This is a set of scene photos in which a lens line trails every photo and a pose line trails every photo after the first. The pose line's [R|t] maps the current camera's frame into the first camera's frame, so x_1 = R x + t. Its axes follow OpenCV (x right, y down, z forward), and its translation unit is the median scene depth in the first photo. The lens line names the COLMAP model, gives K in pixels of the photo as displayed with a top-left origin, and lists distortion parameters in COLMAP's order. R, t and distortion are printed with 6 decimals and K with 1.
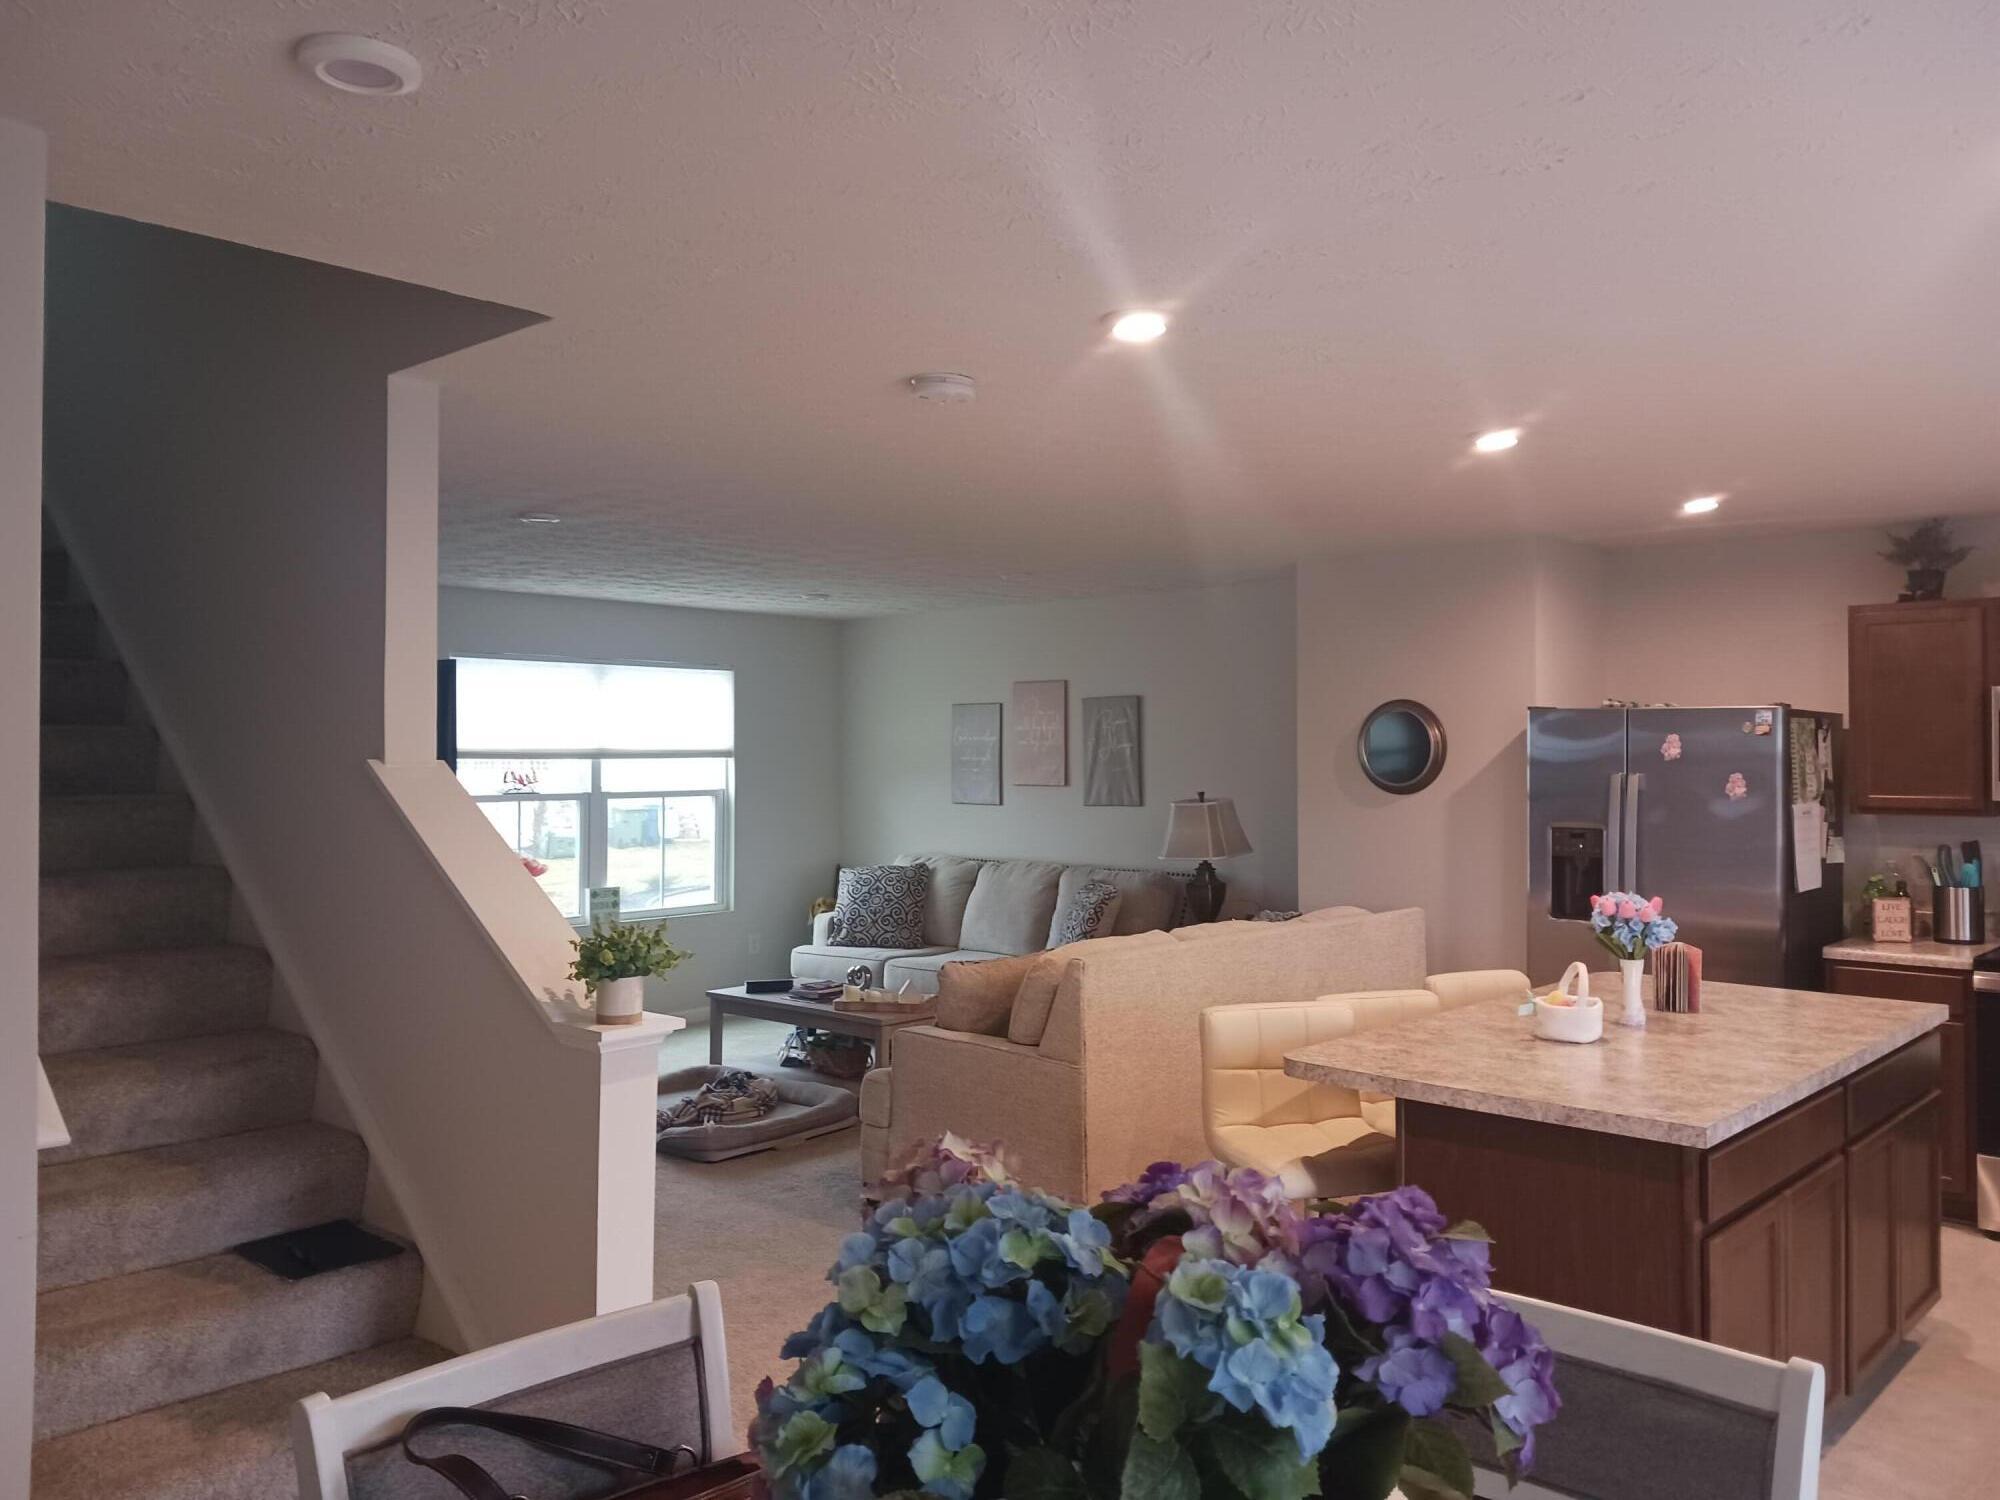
lens RADIAL K [[1544.8, 0, 992.4], [0, 1544.8, 741.7], [0, 0, 1]] dist [0.021002, -0.035031]
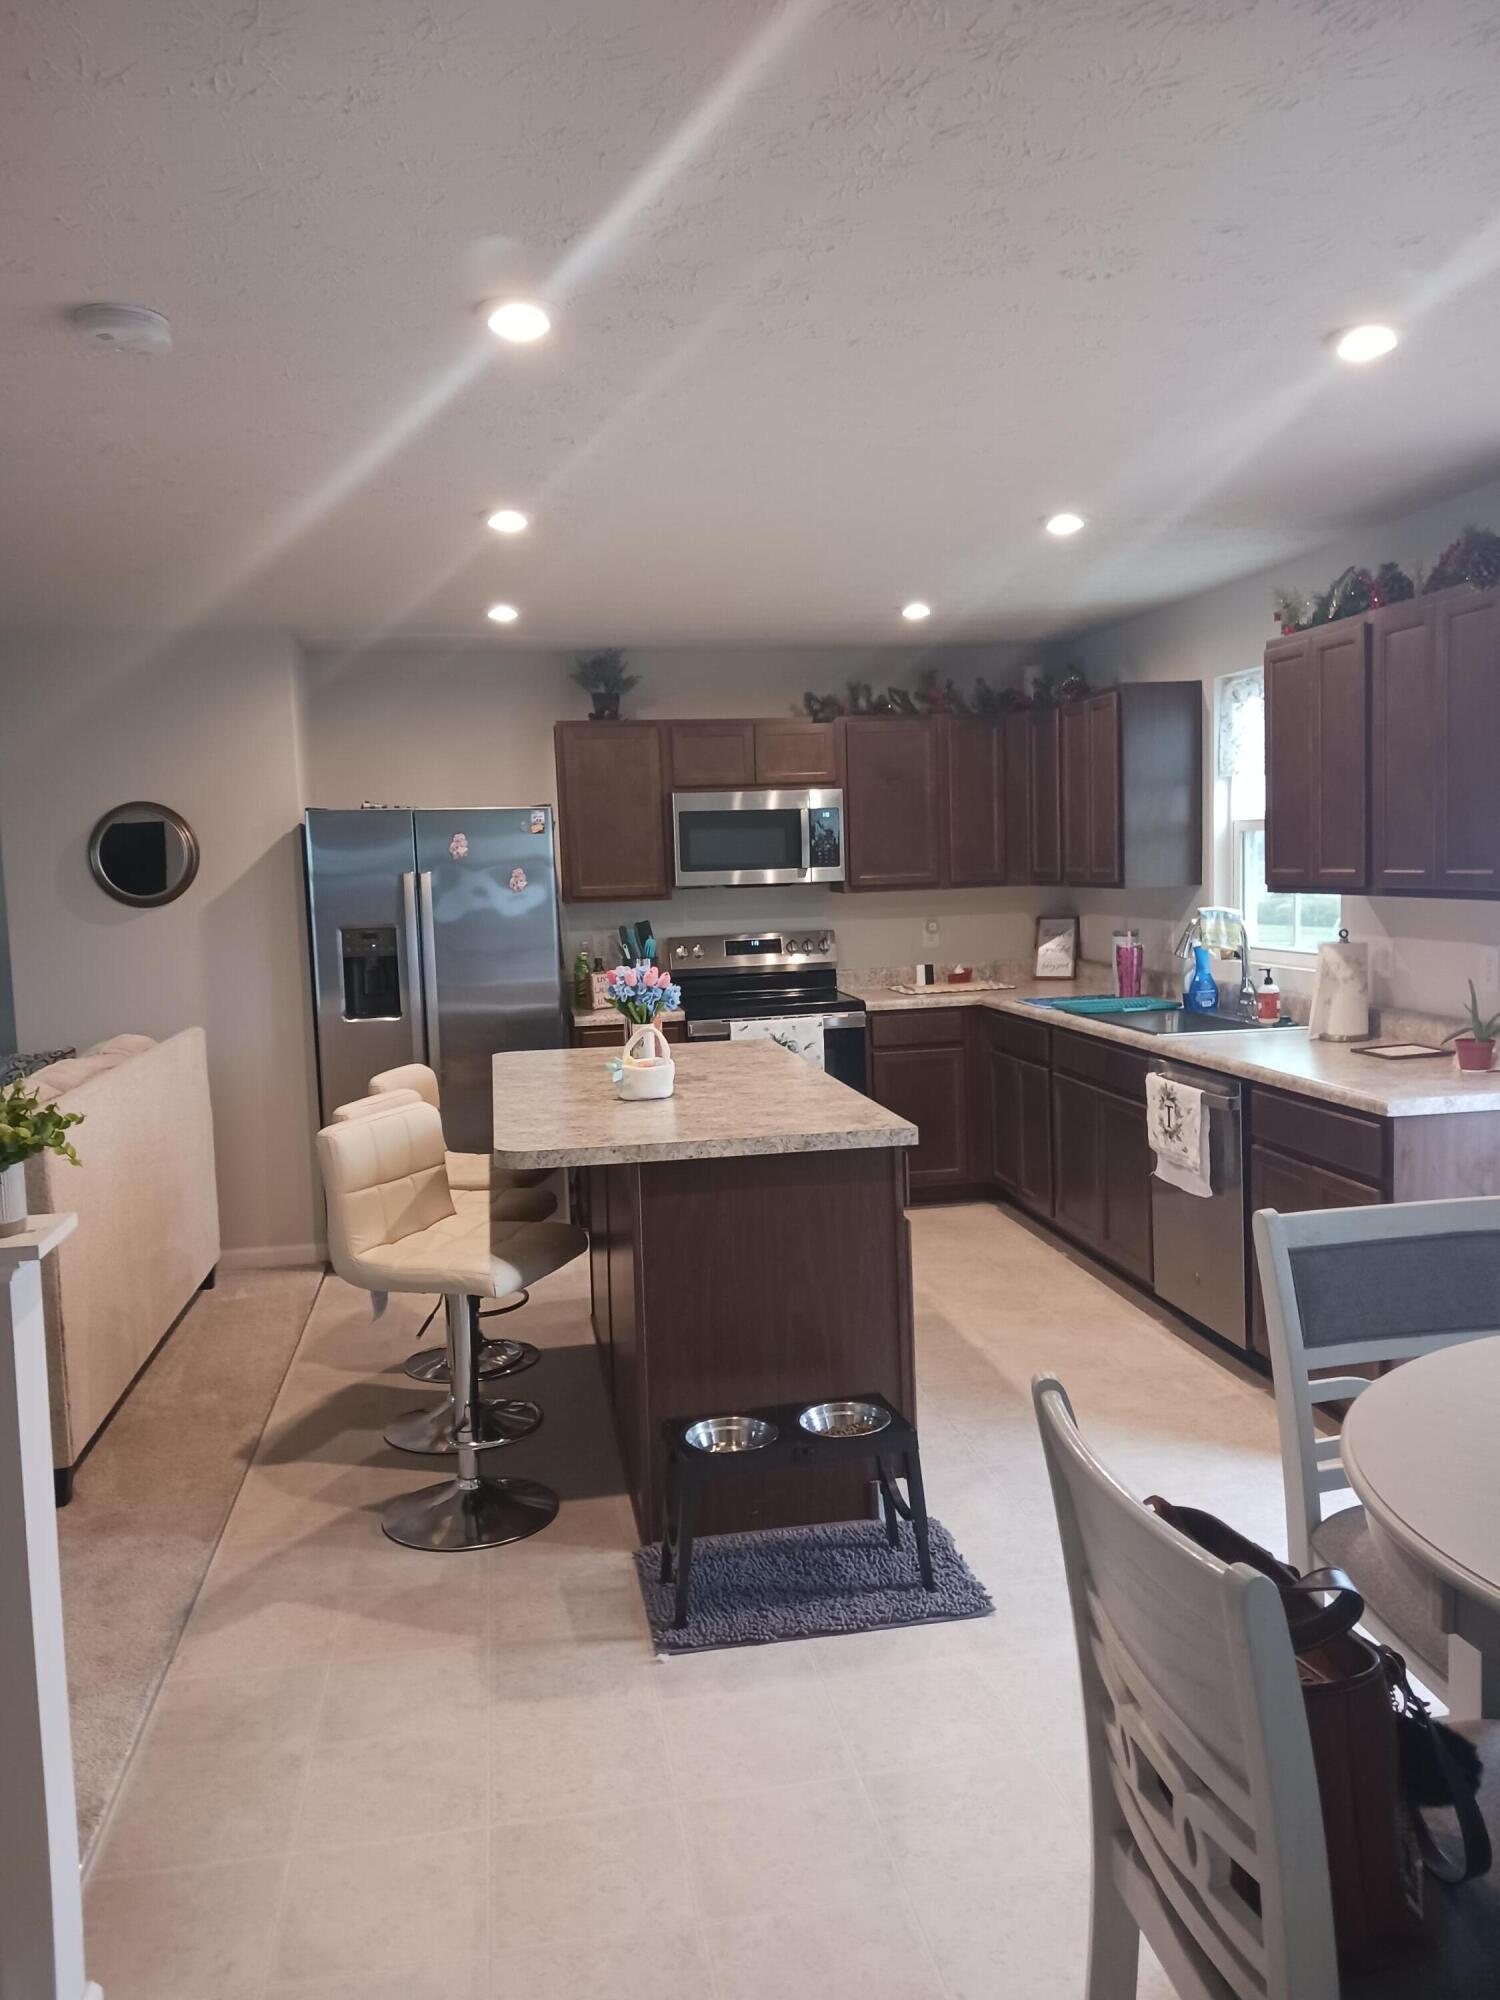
lens RADIAL K [[1544.8, 0, 797.8], [0, 1544.8, 1019.3], [0, 0, 1]] dist [0.021002, -0.035031]
pose [[0.583408, -0.101220, 0.805847, -0.288193], [0.027688, 0.994106, 0.104821, 0.016547], [-0.811707, -0.038841, 0.582772, 0.182723]]
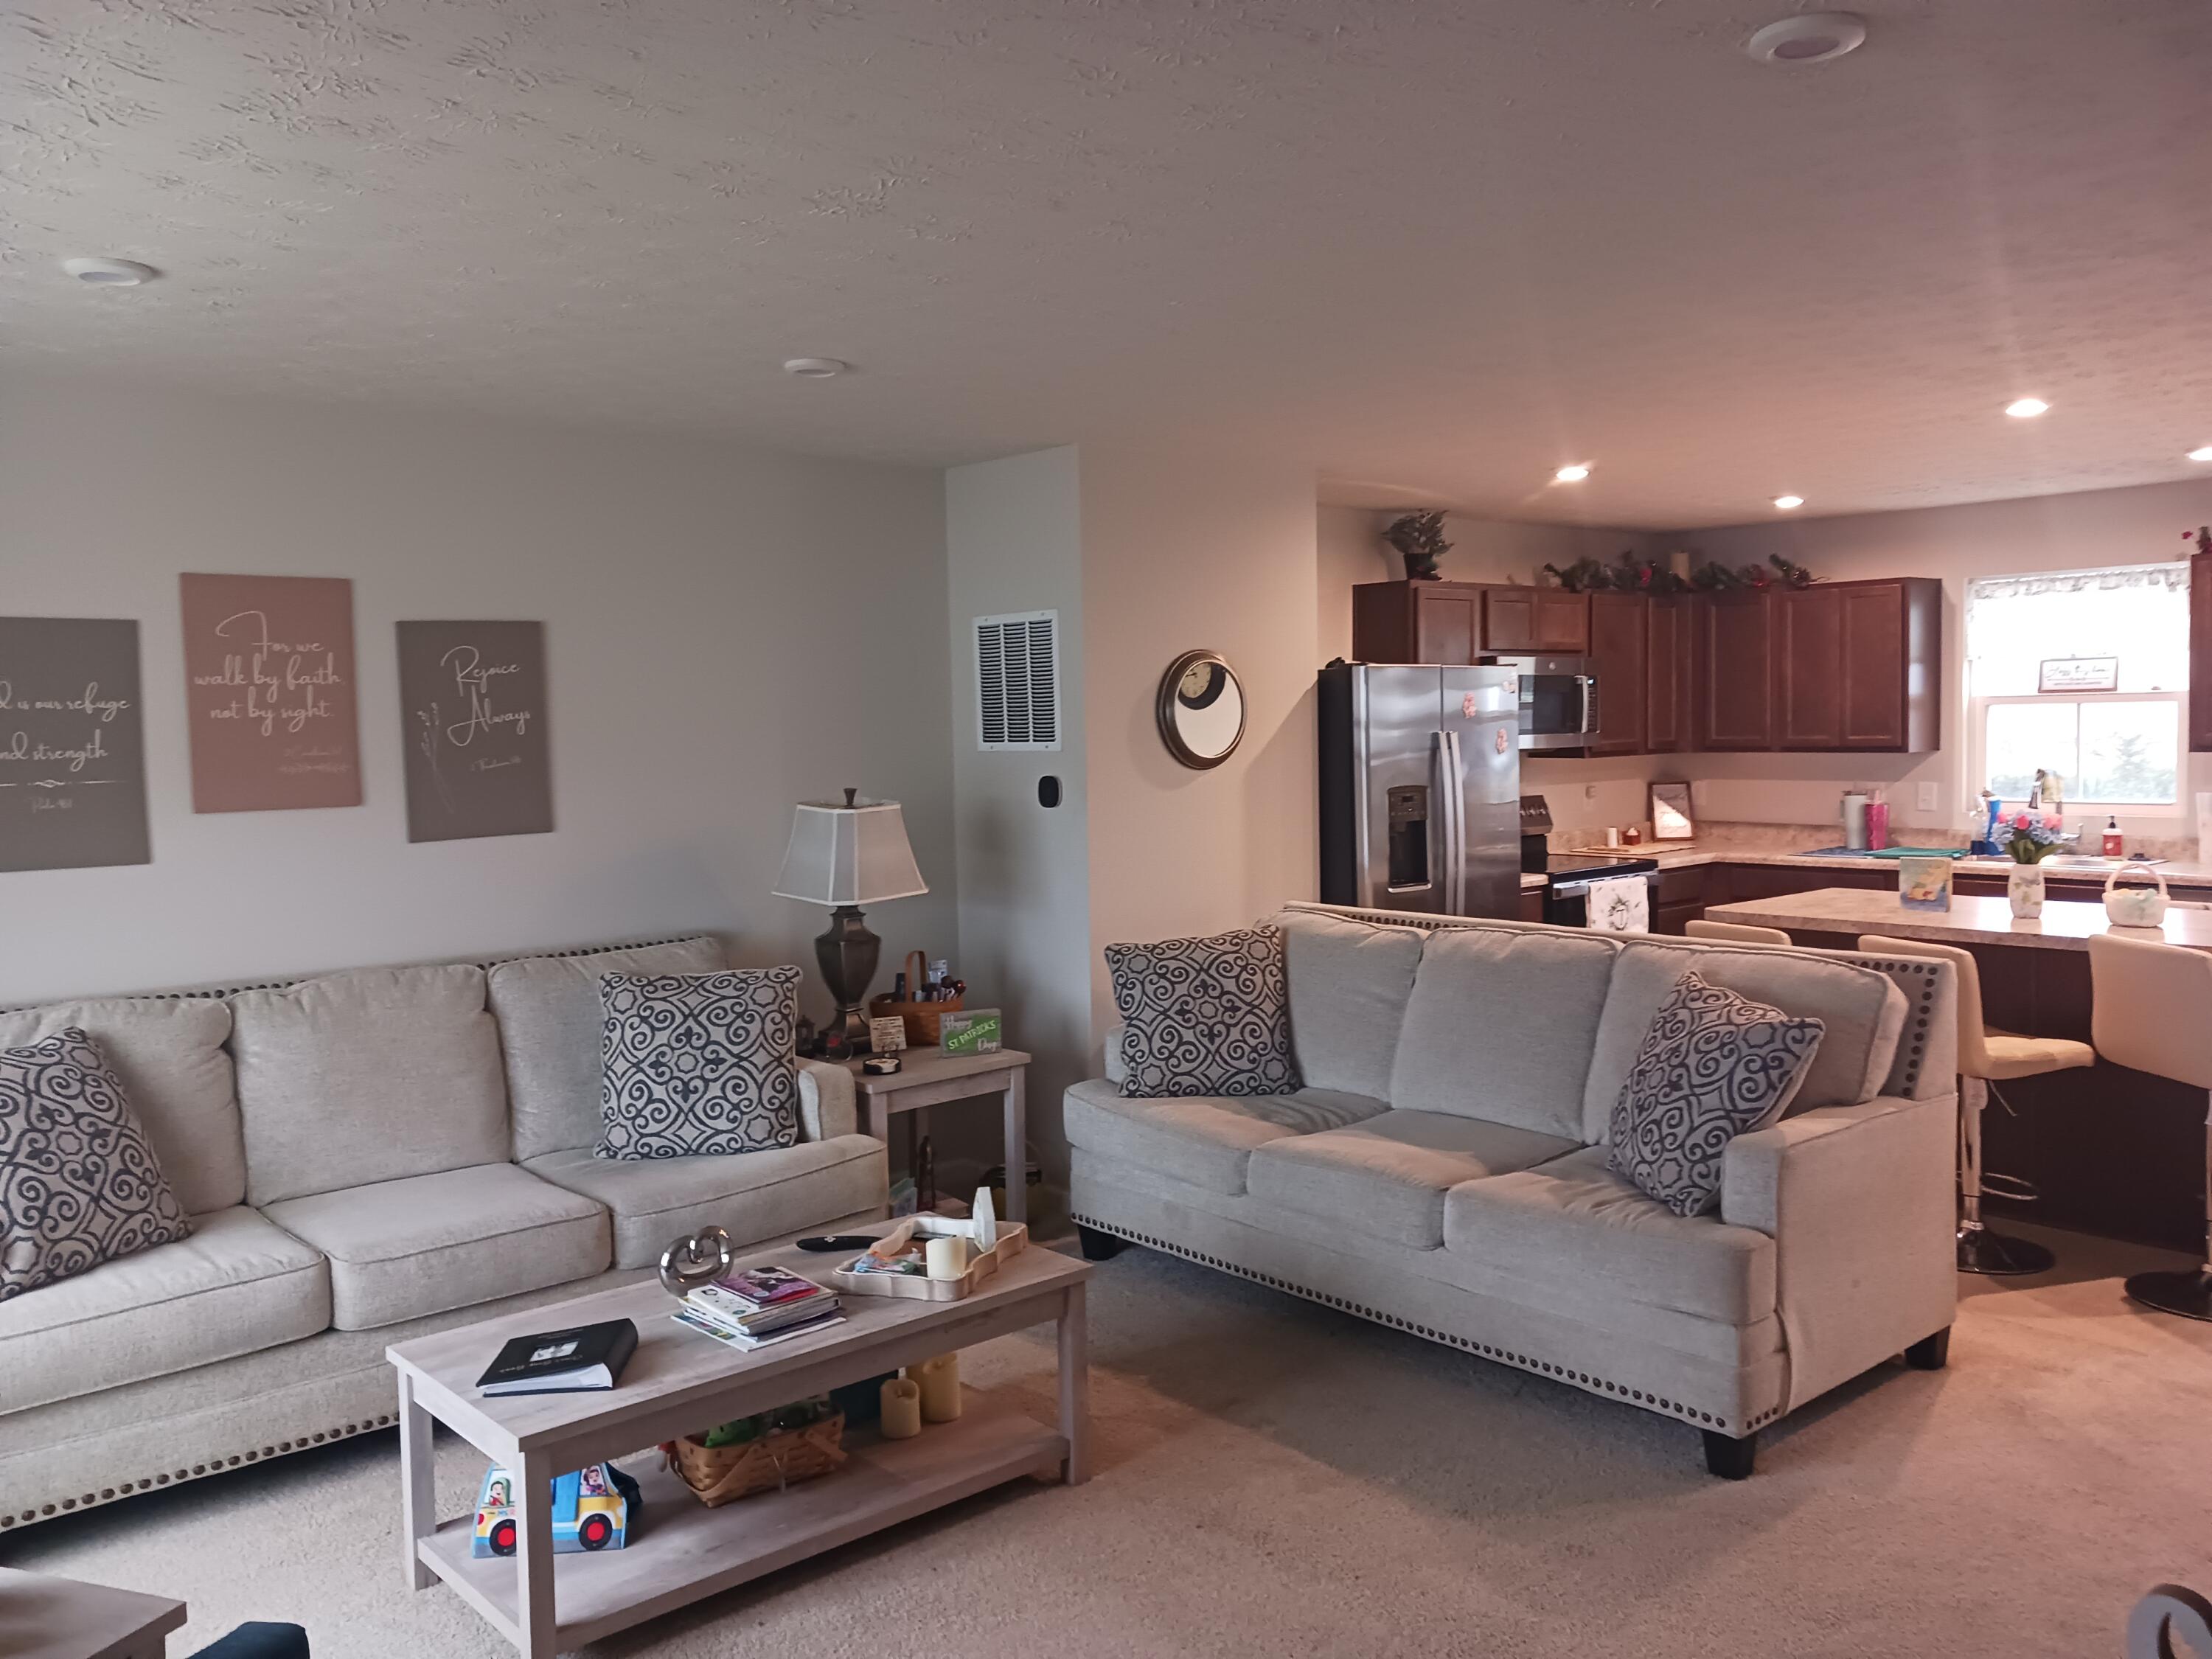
lens RADIAL K [[1708.5, 0, 1123.0], [0, 1708.5, 811.7], [0, 0, 1]] dist [0.021002, -0.035031]
pose [[0.092791, -0.052472, 0.994302, -0.695401], [0.016145, 0.998558, 0.051190, 0.012088], [-0.995555, 0.011303, 0.093504, 1.100309]]
